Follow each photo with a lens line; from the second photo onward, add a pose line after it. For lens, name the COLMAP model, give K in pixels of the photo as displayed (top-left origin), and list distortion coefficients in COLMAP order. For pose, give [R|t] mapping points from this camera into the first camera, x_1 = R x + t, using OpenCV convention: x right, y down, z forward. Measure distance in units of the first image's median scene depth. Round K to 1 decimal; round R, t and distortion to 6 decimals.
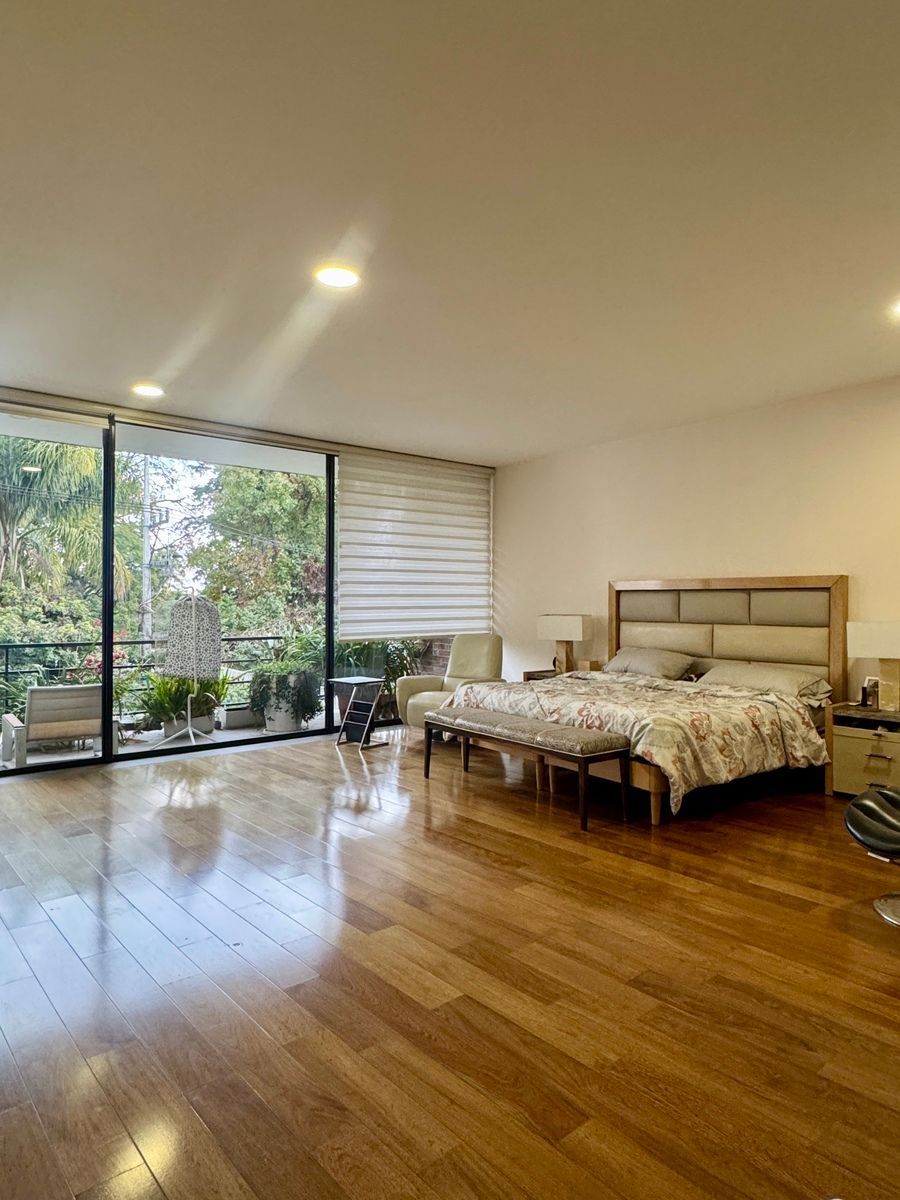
lens RADIAL K [[733.6, 0, 451.8], [0, 733.6, 598.3], [0, 0, 1]] dist [-0.000632, 0.003988]
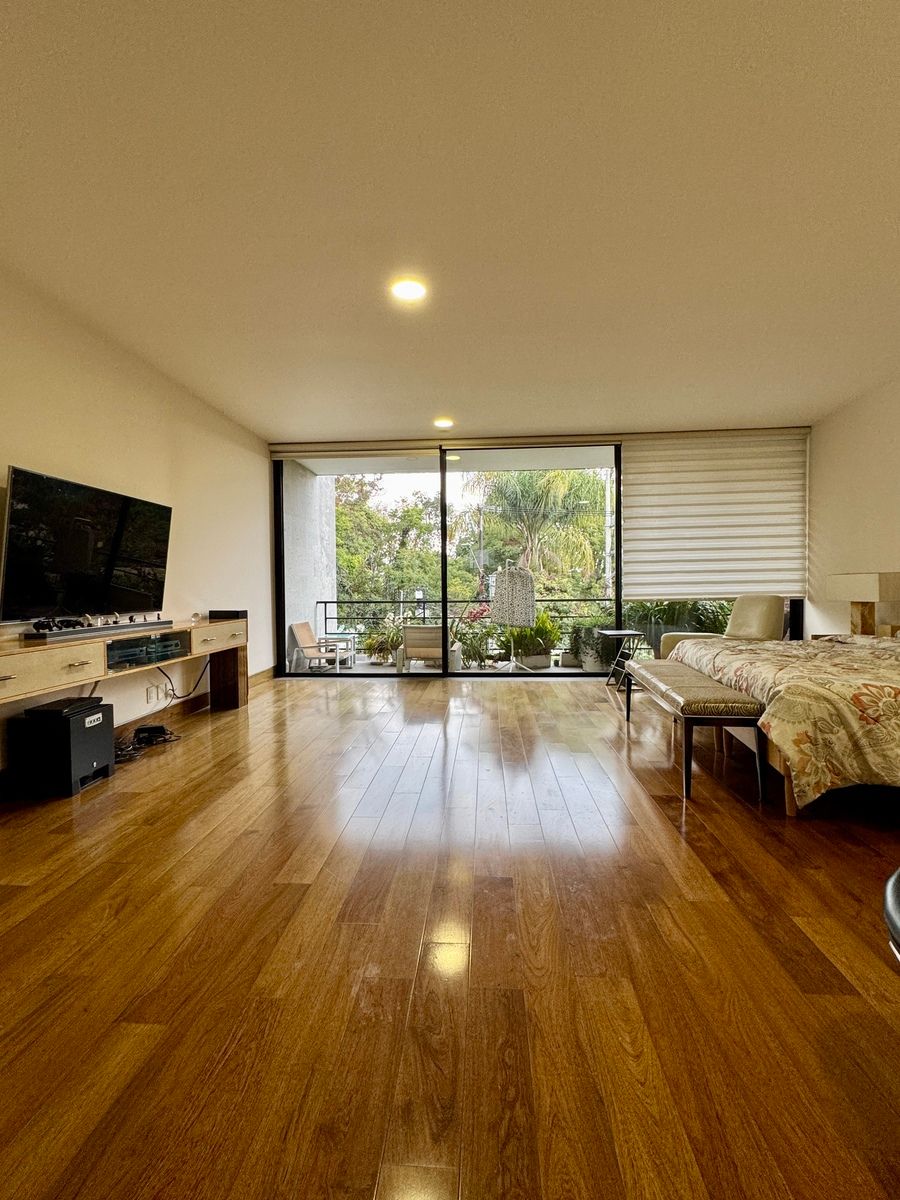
lens RADIAL K [[524.8, 0, 451.3], [0, 524.8, 596.3], [0, 0, 1]] dist [-0.004065, 0.001043]
pose [[0.711228, 0.001448, -0.702959, 0.412717], [0.019343, 0.999579, 0.021629, 0.046249], [0.702695, -0.028981, 0.710901, 0.329735]]
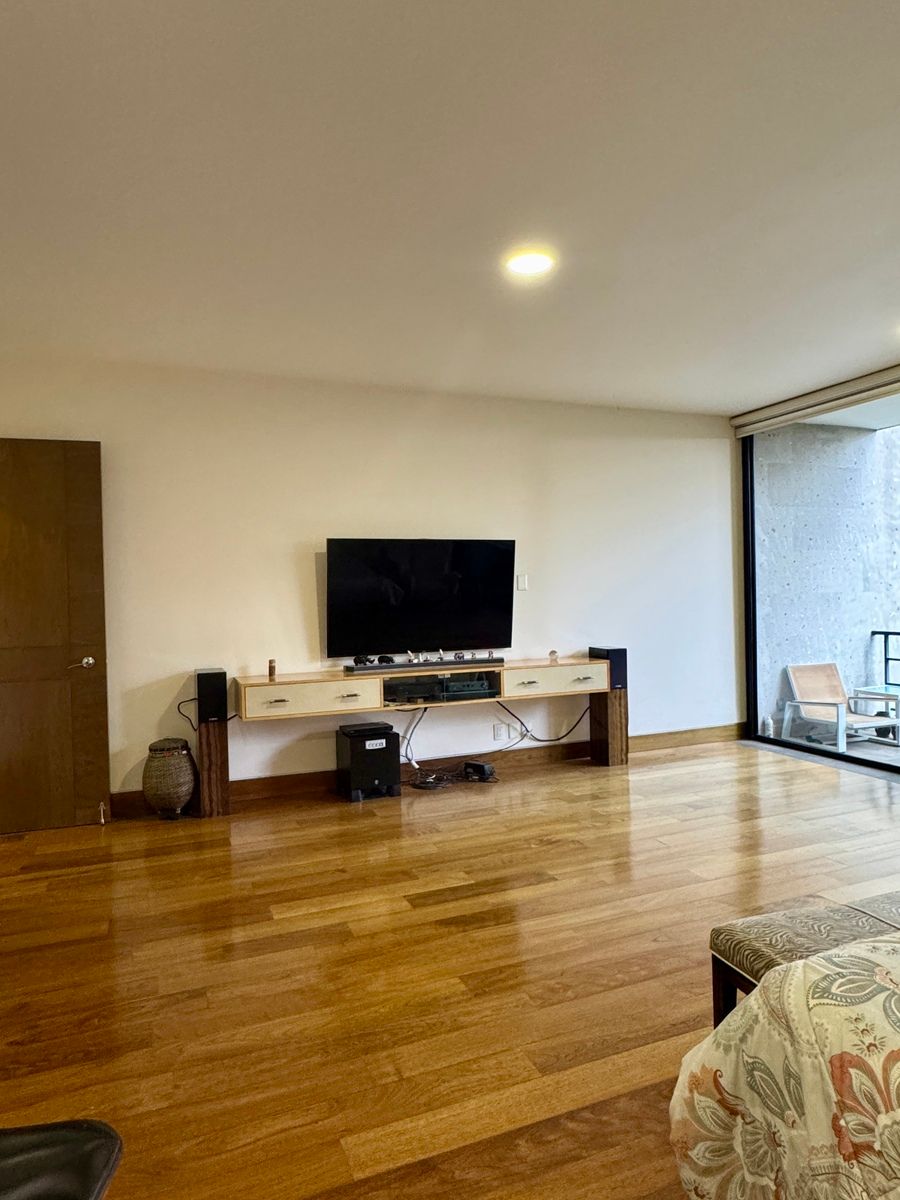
lens RADIAL K [[733.6, 0, 446.7], [0, 733.6, 595.9], [0, 0, 1]] dist [-0.000632, 0.003988]
pose [[-0.324455, 0.003639, -0.945894, 0.629911], [0.031010, 0.999496, -0.006792, -0.002947], [0.945393, -0.031536, -0.324405, 0.959102]]
